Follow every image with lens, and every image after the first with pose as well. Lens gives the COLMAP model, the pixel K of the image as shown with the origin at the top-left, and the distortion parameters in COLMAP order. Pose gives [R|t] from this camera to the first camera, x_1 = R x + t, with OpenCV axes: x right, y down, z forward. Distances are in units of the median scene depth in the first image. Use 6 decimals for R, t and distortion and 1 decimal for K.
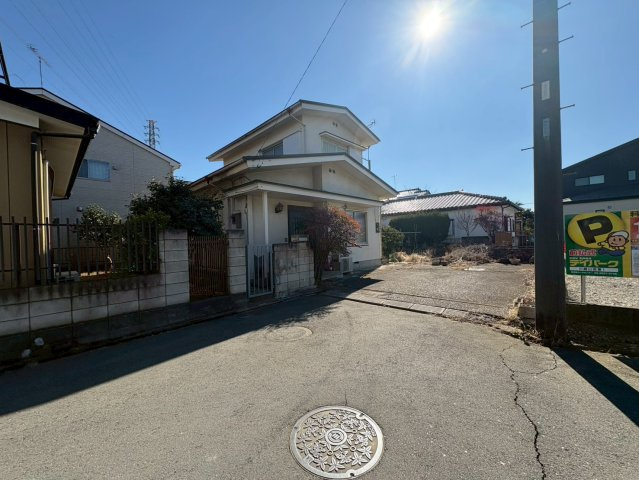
lens RADIAL K [[254.3, 0, 319.6], [0, 254.3, 241.8], [0, 0, 1]] dist [0.001442, -0.000057]
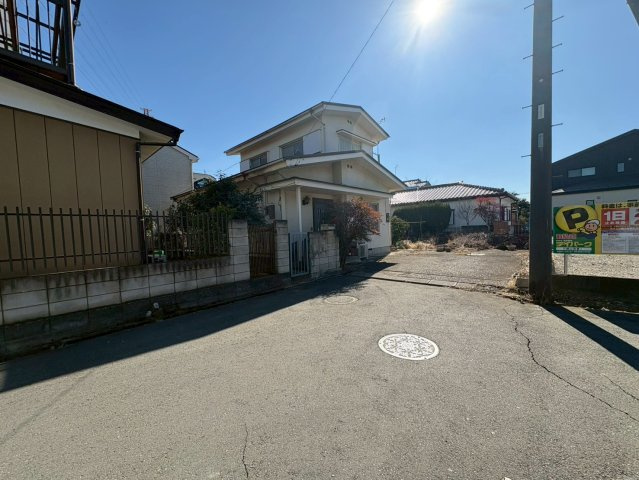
lens RADIAL K [[254.3, 0, 320.0], [0, 254.3, 241.3], [0, 0, 1]] dist [0.001442, -0.000057]
pose [[0.999878, -0.005295, 0.014696, -0.199349], [0.004760, 0.999333, 0.036216, 0.012393], [-0.014878, -0.036142, 0.999236, -0.230981]]
